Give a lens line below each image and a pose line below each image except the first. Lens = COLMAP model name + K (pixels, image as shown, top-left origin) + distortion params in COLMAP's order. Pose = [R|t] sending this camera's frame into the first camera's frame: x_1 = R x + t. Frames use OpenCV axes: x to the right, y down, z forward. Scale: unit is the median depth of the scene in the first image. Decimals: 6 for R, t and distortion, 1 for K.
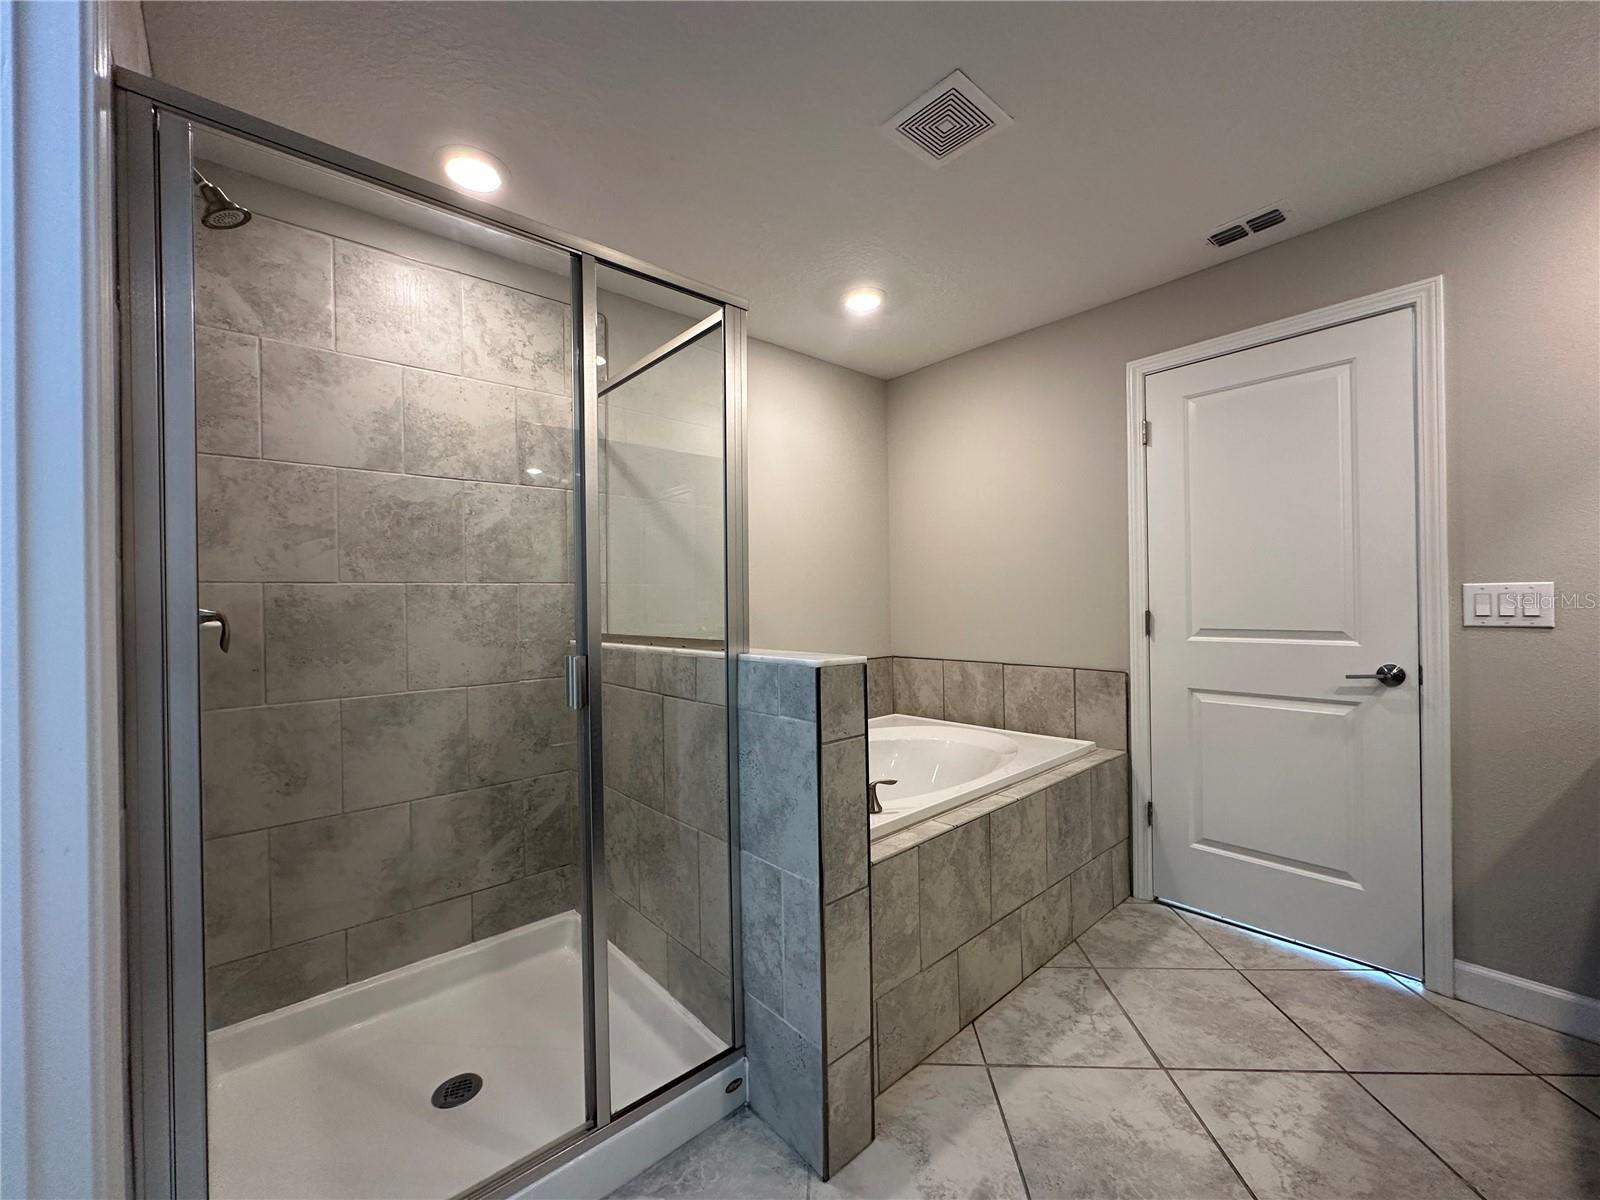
lens RADIAL K [[640.4, 0, 798.2], [0, 640.4, 600.2], [0, 0, 1]] dist [-0.004163, 0.000714]
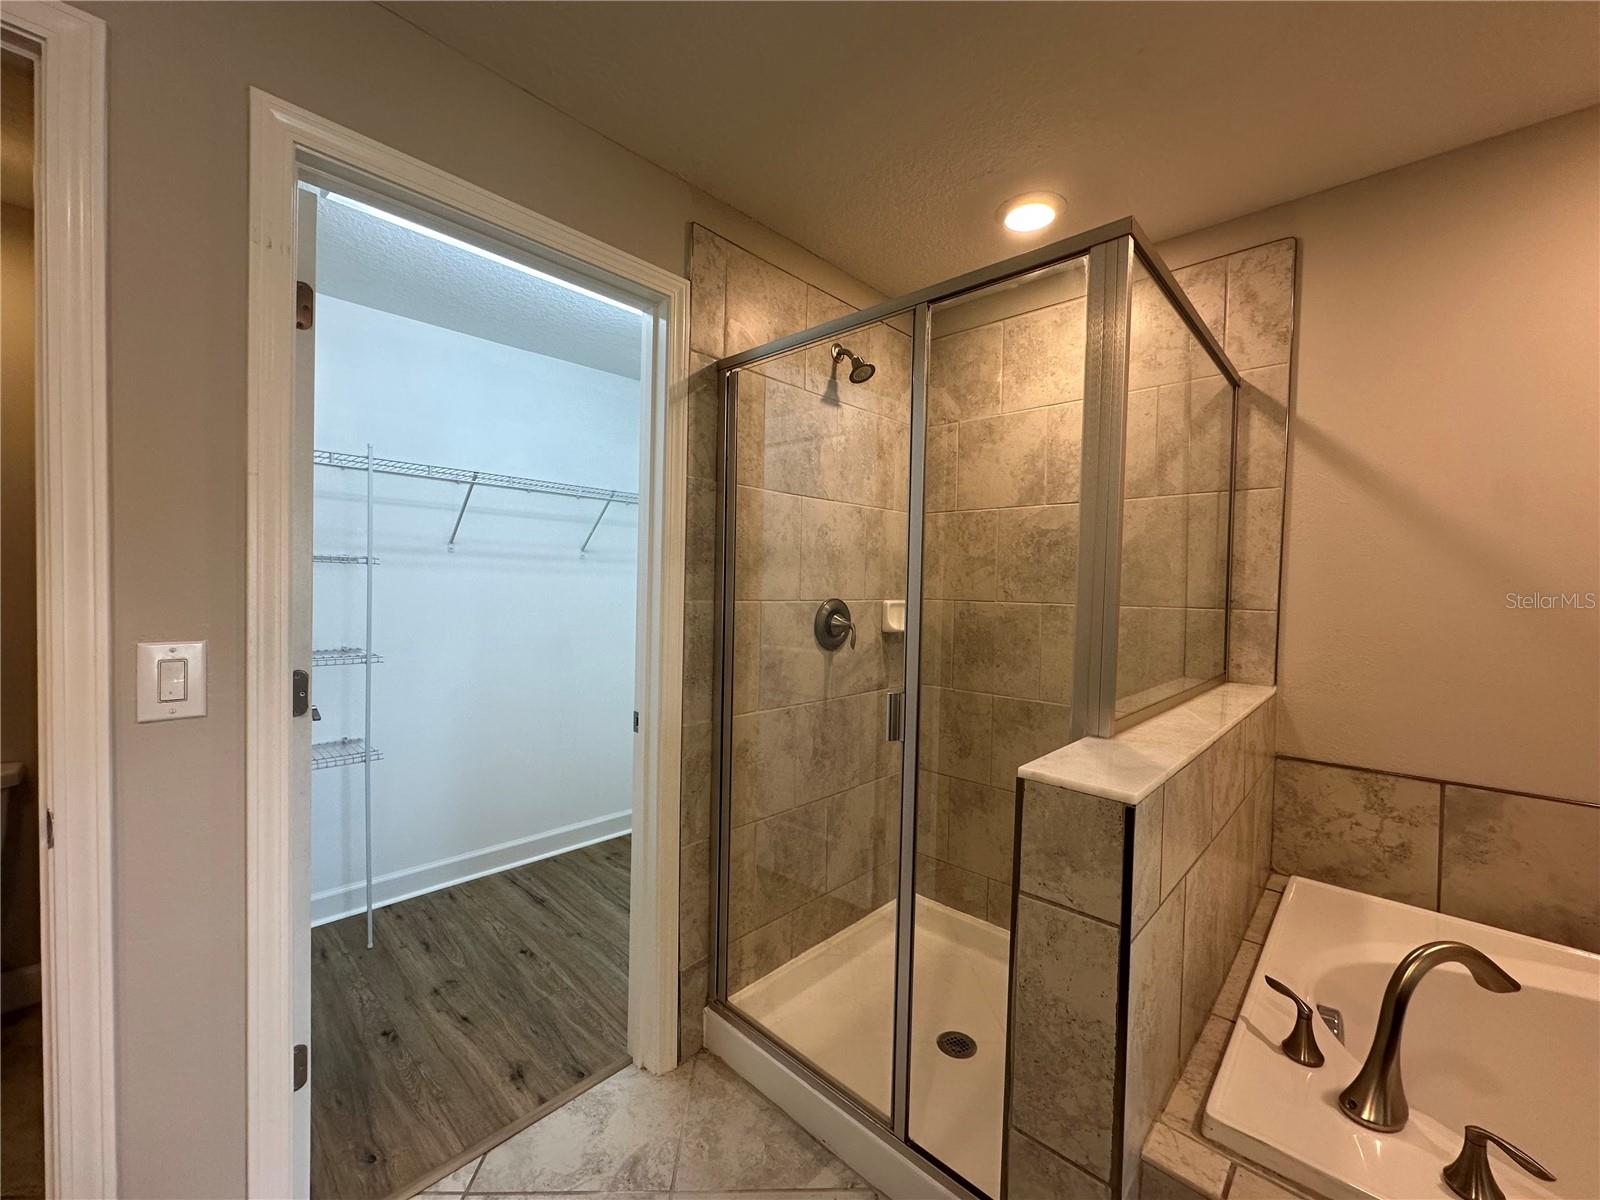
lens RADIAL K [[640.4, 0, 798.2], [0, 640.4, 600.2], [0, 0, 1]] dist [-0.004163, 0.000714]
pose [[0.089511, 0.045657, -0.994939, 0.512365], [-0.020709, 0.998818, 0.043971, -0.081419], [0.995770, 0.016668, 0.090351, 0.533937]]
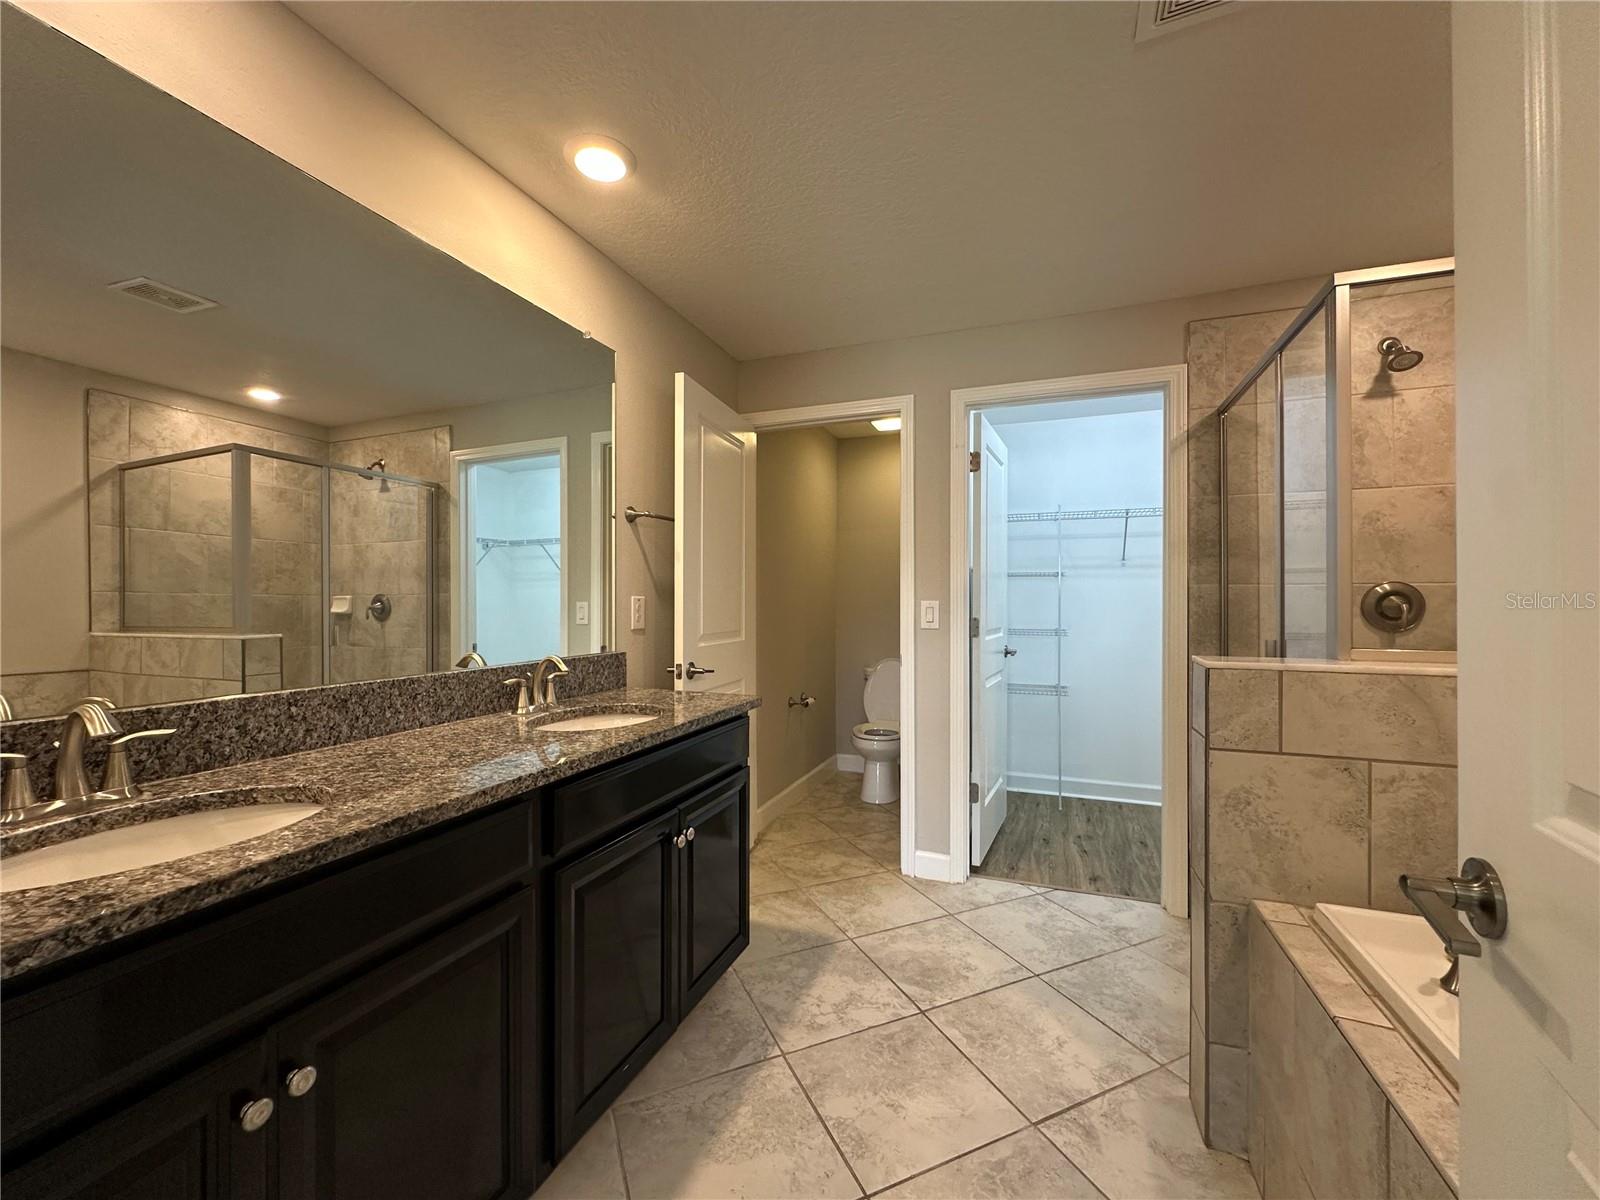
lens RADIAL K [[640.4, 0, 798.2], [0, 640.4, 600.2], [0, 0, 1]] dist [-0.004163, 0.000714]
pose [[-0.888488, 0.014597, -0.458667, 0.922401], [0.015289, 0.999881, 0.002203, -0.014898], [0.458644, -0.005055, -0.888606, 1.306141]]
